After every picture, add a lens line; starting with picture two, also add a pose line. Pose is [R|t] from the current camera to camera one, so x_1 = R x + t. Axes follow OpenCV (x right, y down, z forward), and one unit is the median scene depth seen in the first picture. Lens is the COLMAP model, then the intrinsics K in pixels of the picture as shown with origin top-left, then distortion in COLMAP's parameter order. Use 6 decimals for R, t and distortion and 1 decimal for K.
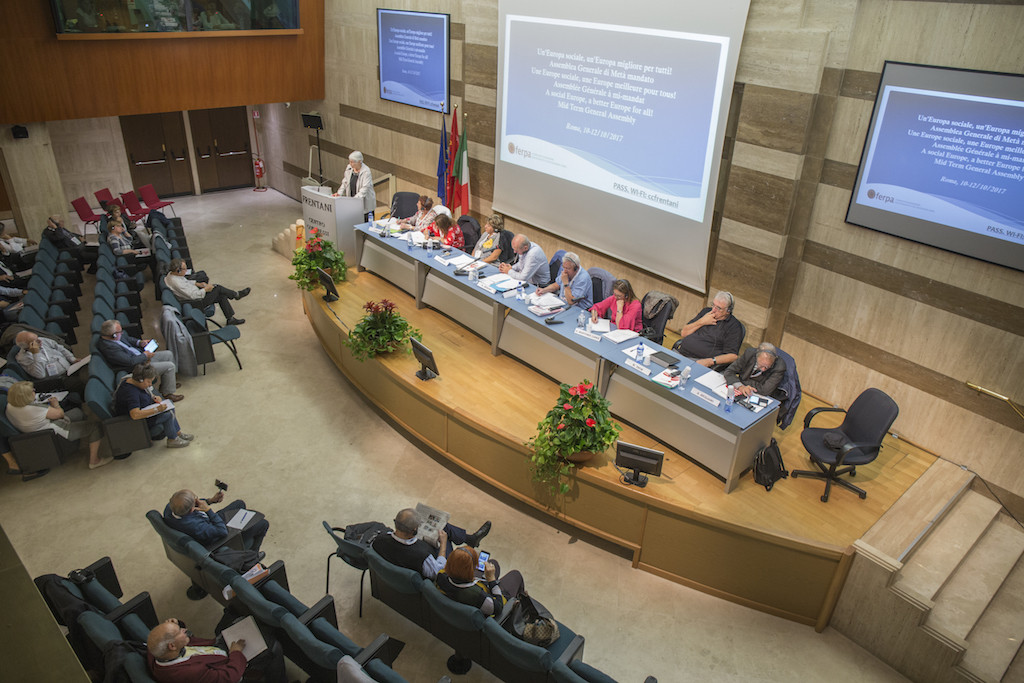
lens RADIAL K [[697.8, 0, 508.9], [0, 697.8, 341.4], [0, 0, 1]] dist [-0.111088, 0.090388]
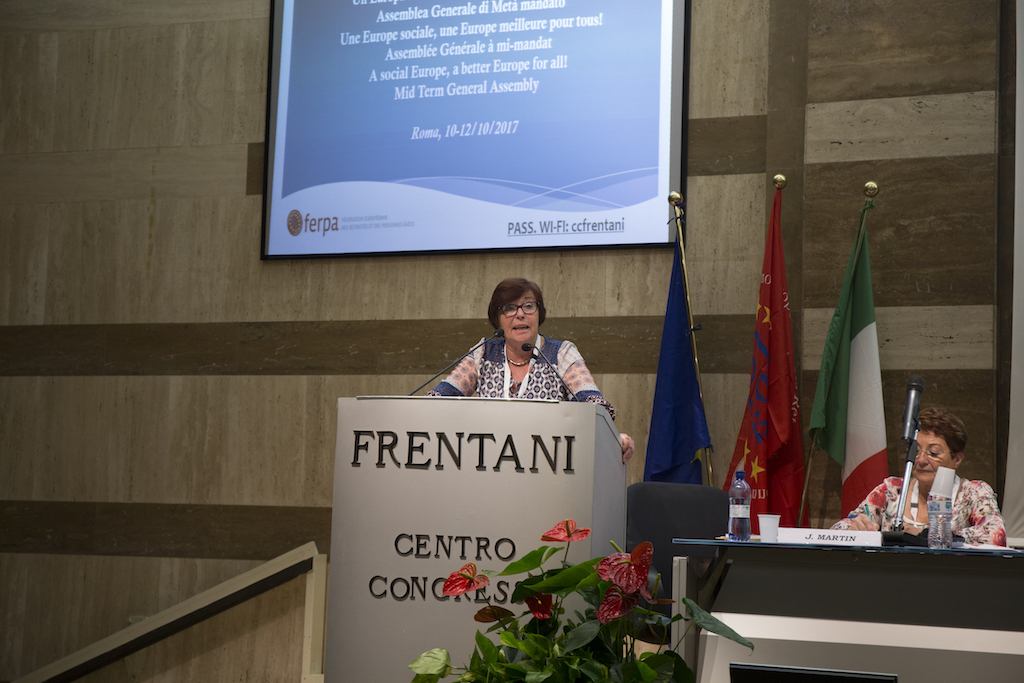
lens RADIAL K [[1917.0, 0, 512.0], [0, 1917.0, 341.5], [0, 0, 1]] dist [0.149883, -0.077159]
pose [[0.898430, 0.039703, 0.437319, -0.716522], [0.205132, 0.842611, -0.497923, 0.081405], [-0.388259, 0.537057, 0.748882, 0.767739]]
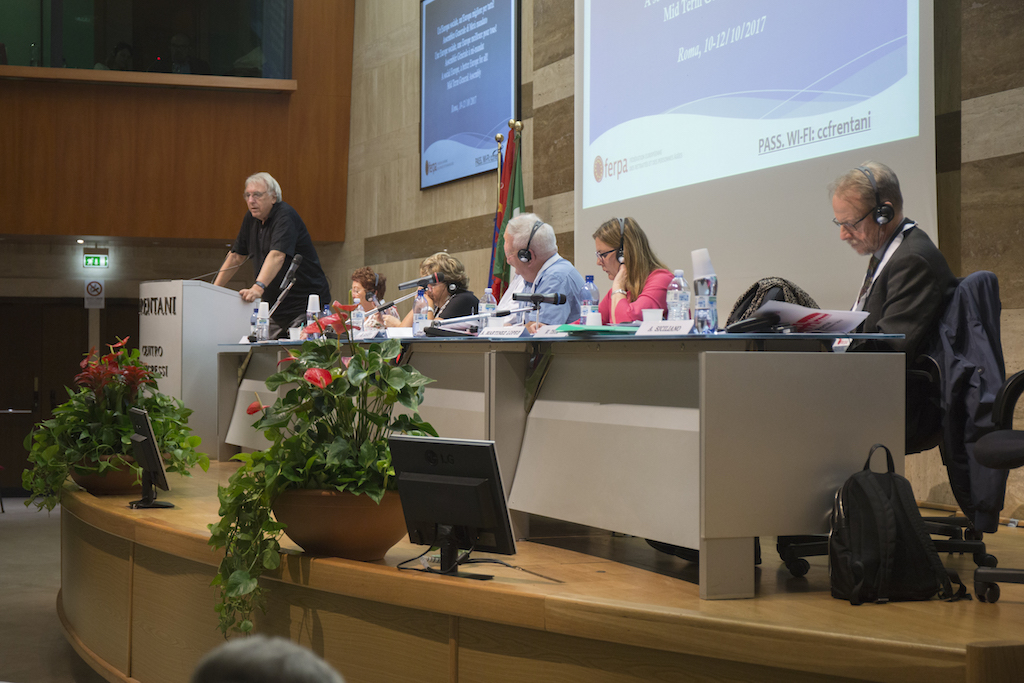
lens RADIAL K [[1750.4, 0, 512.0], [0, 1750.4, 341.5], [0, 0, 1]] dist [0.138520, -0.044343]
pose [[0.940147, -0.035029, -0.338965, 0.426772], [-0.131819, 0.879884, -0.456538, 0.412592], [0.314242, 0.473895, 0.822603, 0.235841]]
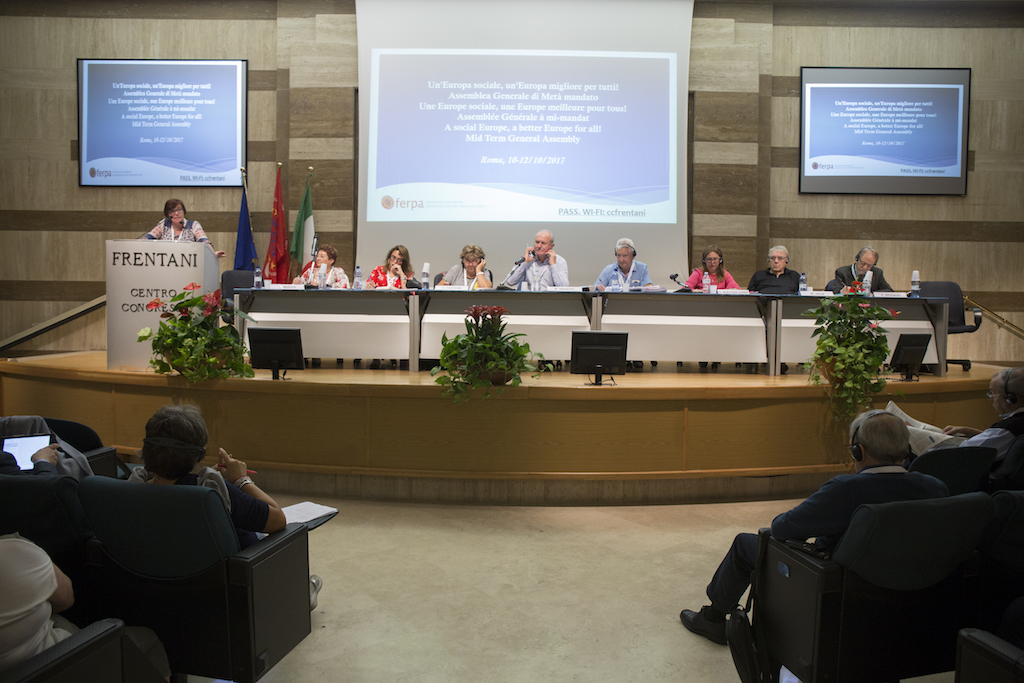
lens RADIAL K [[697.7, 0, 510.1], [0, 697.7, 338.2], [0, 0, 1]] dist [-0.103788, 0.079839]
pose [[0.649125, -0.067738, 0.757660, -0.728057], [0.365435, 0.901332, -0.232503, 0.141497], [-0.667154, 0.427799, 0.609831, 0.668687]]
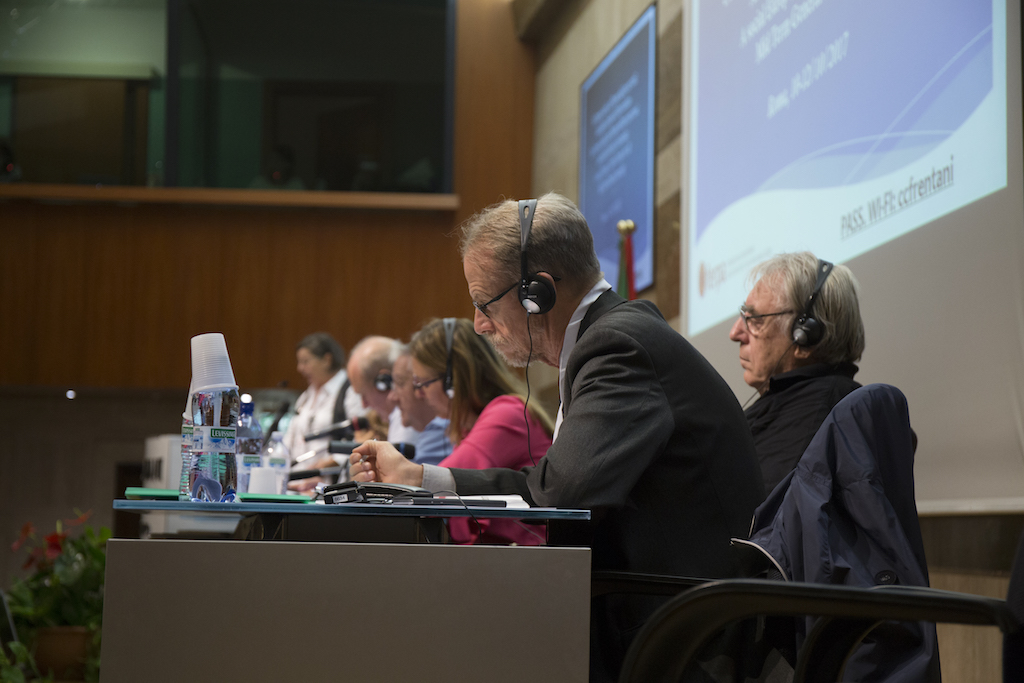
lens RADIAL K [[1917.0, 0, 512.0], [0, 1917.0, 341.5], [0, 0, 1]] dist [0.149883, -0.077159]
pose [[0.837612, -0.074499, -0.541162, 0.522307], [-0.244732, 0.834499, -0.493678, 0.230183], [0.488377, 0.545950, 0.680754, 0.580810]]
